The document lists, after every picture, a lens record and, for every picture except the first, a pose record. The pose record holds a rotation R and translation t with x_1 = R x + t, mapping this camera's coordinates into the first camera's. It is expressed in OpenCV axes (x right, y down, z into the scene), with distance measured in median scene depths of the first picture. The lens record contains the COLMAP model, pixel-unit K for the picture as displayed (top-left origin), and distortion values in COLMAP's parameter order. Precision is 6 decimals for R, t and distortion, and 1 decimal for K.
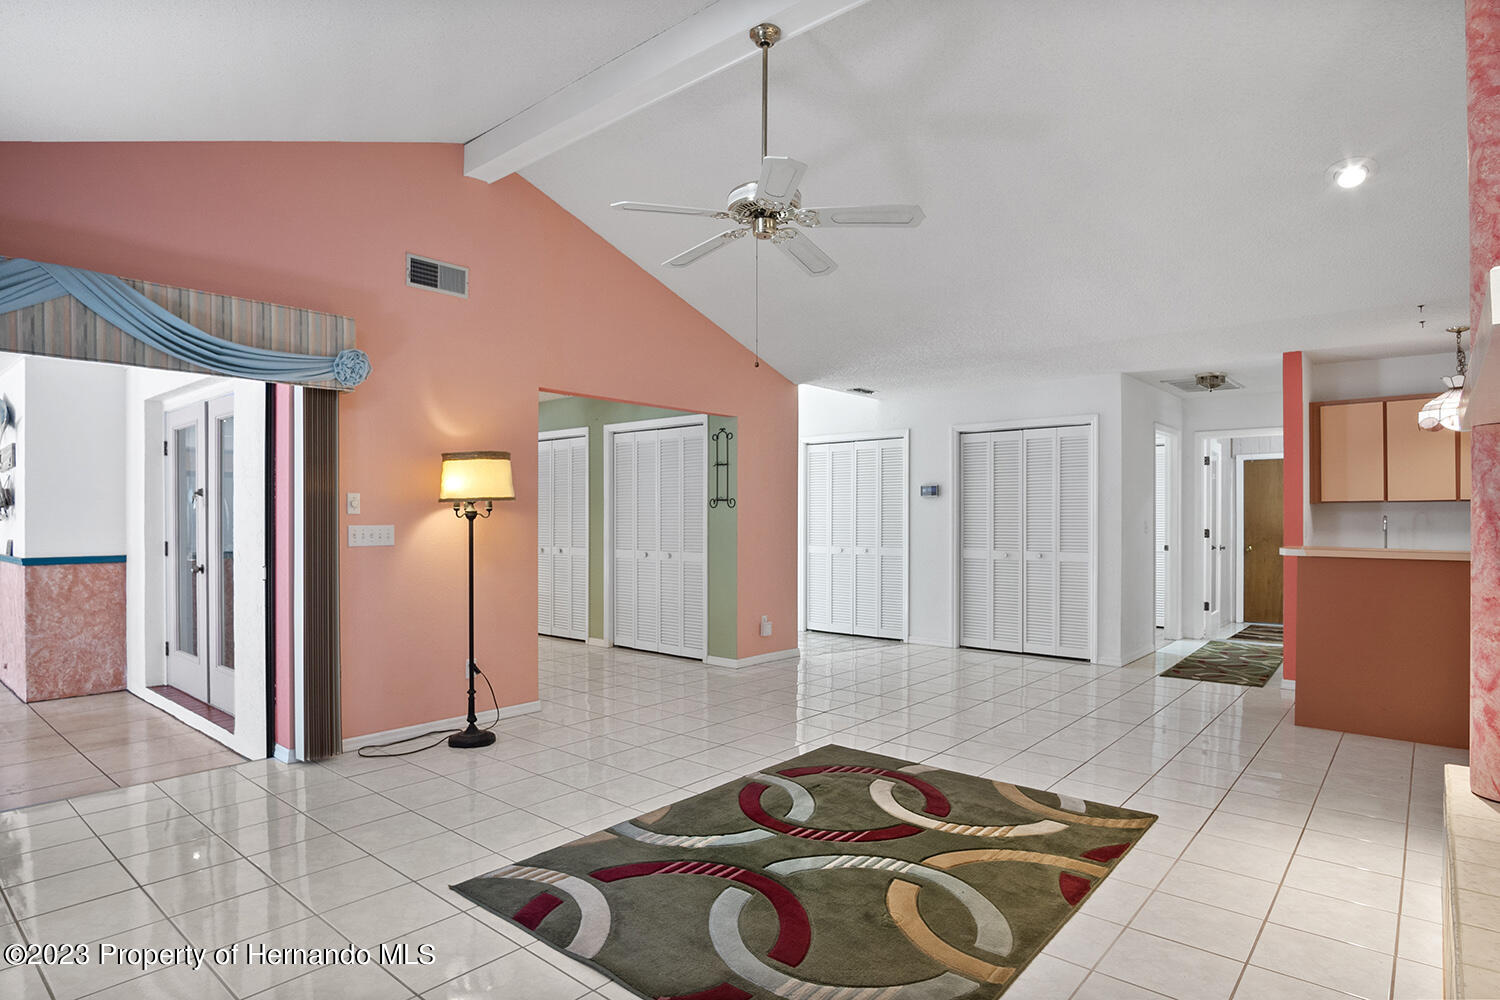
lens RADIAL K [[817.1, 0, 742.7], [0, 817.1, 514.7], [0, 0, 1]] dist [-0.029580, 0.003028]
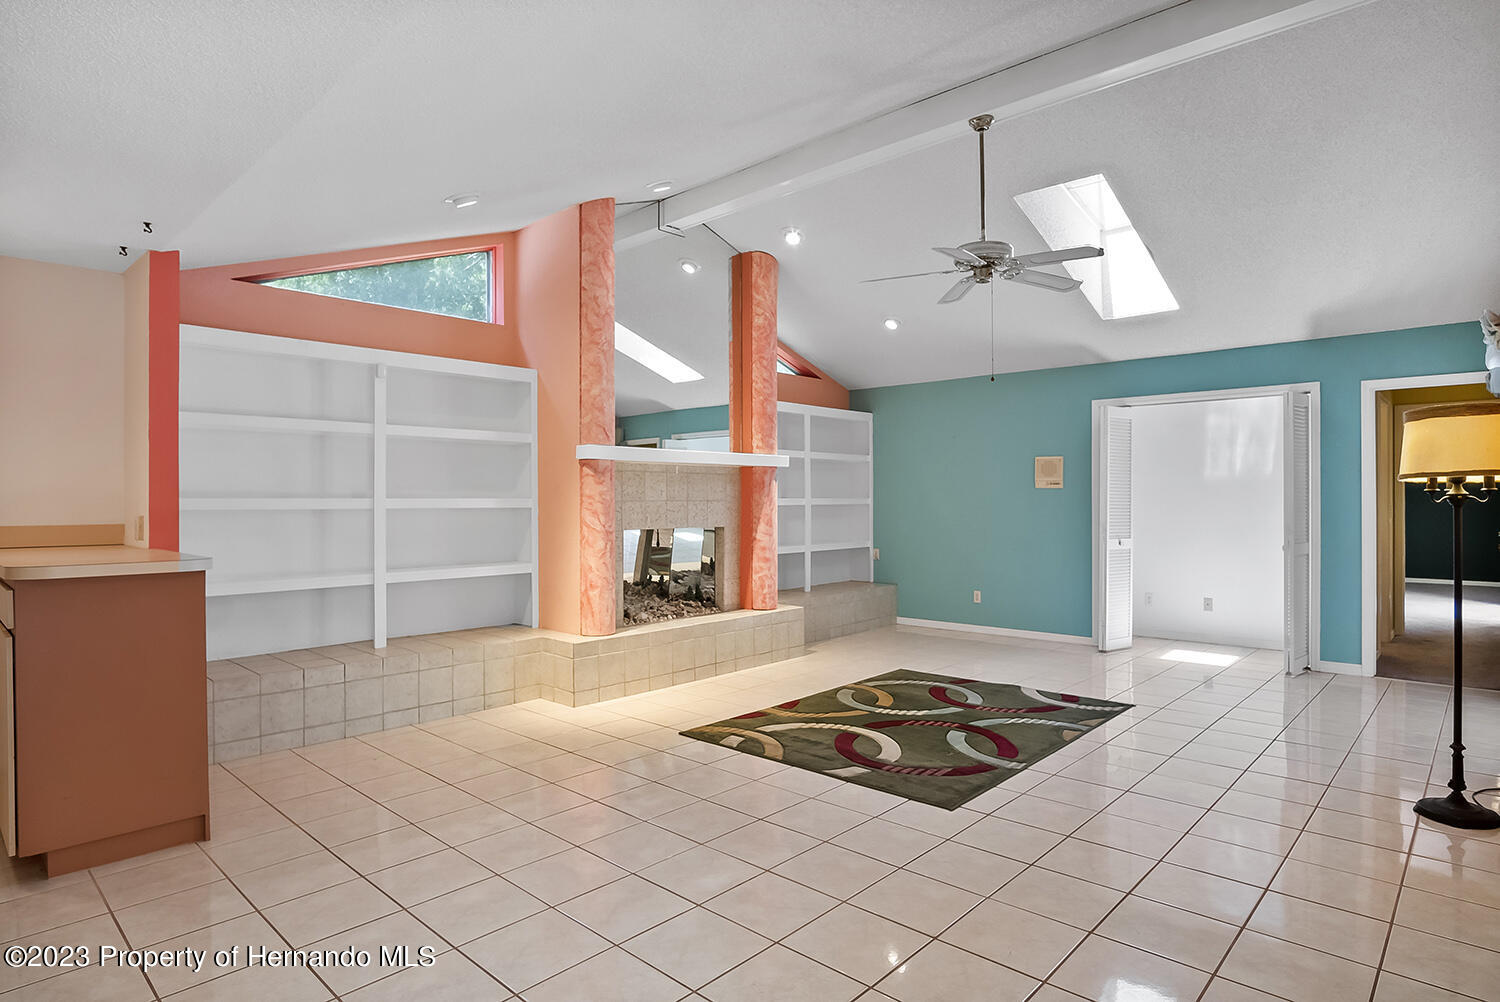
lens RADIAL K [[817.1, 0, 745.4], [0, 817.1, 499.0], [0, 0, 1]] dist [-0.029580, 0.003028]
pose [[-0.999087, 0.002302, 0.042653, 0.325250], [0.002355, 0.999996, 0.001209, -0.004874], [-0.042650, 0.001309, -0.999089, 2.151860]]
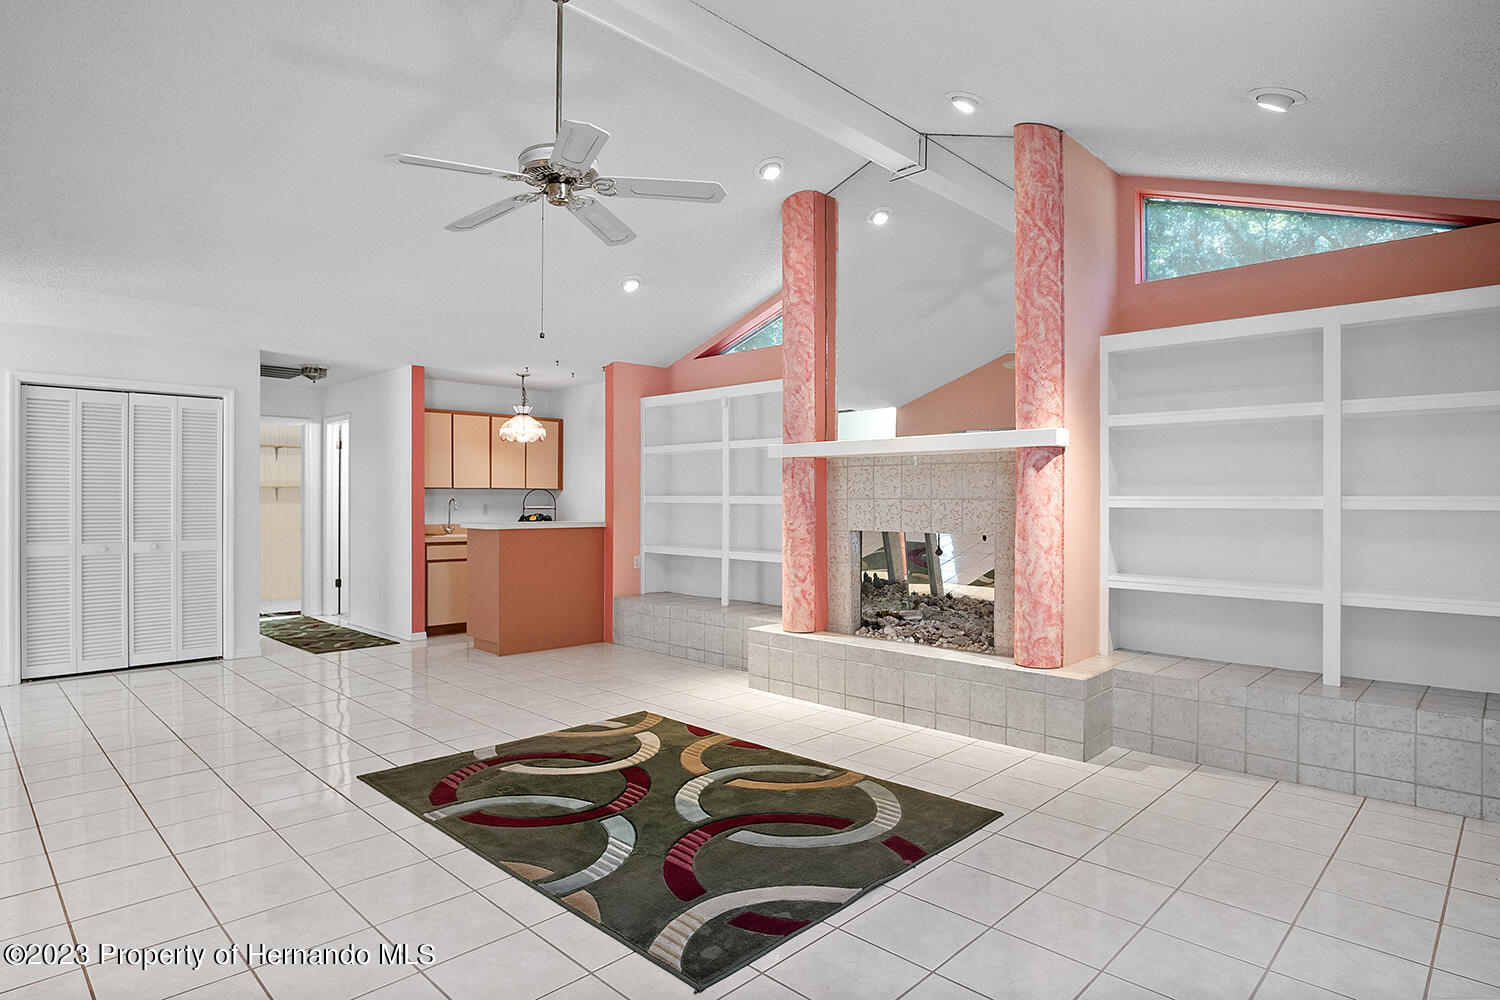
lens RADIAL K [[817.1, 0, 740.9], [0, 817.1, 487.6], [0, 0, 1]] dist [-0.029580, 0.003028]
pose [[0.067218, 0.013156, 0.997652, -0.844145], [-0.001048, 0.999913, -0.013115, -0.000258], [-0.997738, -0.000164, 0.067226, 0.686240]]
